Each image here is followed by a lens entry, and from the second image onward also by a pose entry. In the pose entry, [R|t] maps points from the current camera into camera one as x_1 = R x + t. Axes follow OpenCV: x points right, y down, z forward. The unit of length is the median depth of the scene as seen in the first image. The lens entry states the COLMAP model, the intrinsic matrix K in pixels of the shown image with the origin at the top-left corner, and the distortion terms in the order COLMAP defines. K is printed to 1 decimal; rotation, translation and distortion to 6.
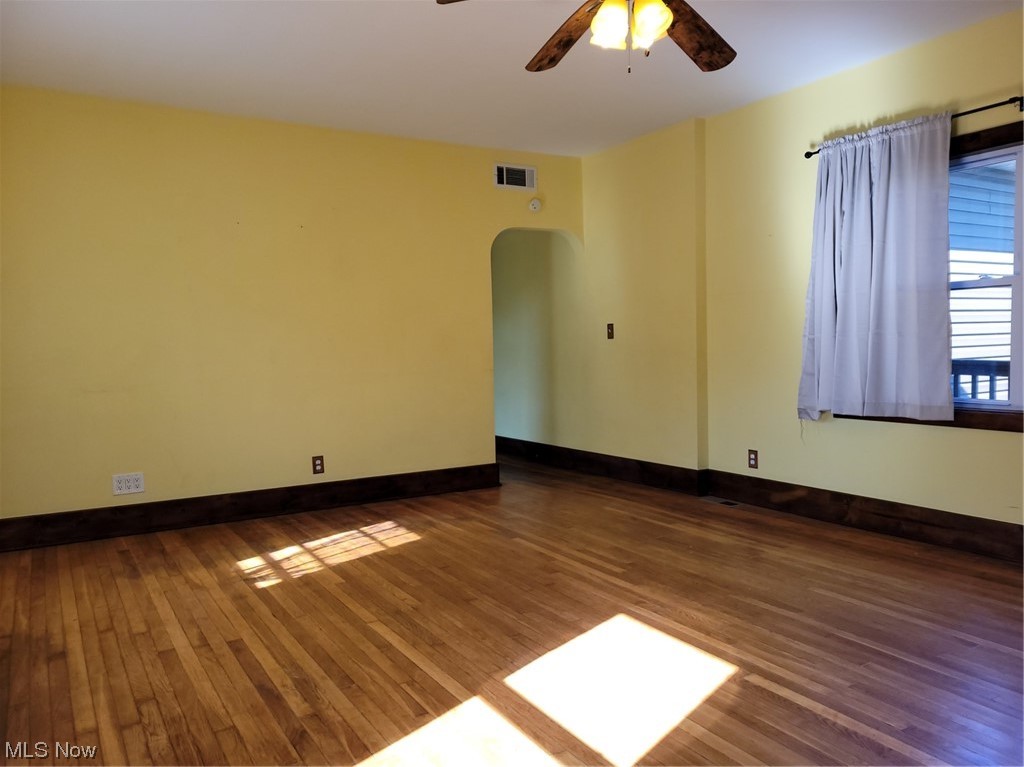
lens RADIAL K [[777.9, 0, 512.0], [0, 777.9, 383.5], [0, 0, 1]] dist [-0.000864, -0.000532]
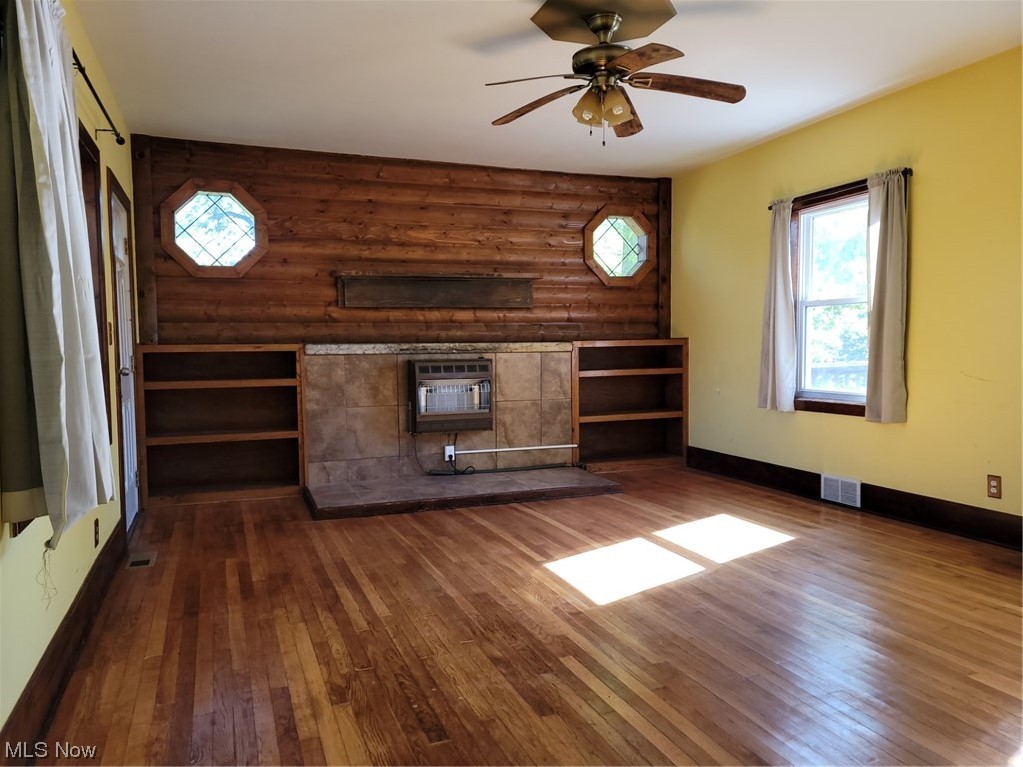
lens RADIAL K [[761.8, 0, 511.5], [0, 761.8, 383.5], [0, 0, 1]] dist [0.037602, 0.000555]
pose [[-0.983105, 0.025865, 0.181207, 0.063923], [0.046773, 0.992598, 0.112077, -0.120021], [-0.176967, 0.118659, -0.977038, 1.989451]]
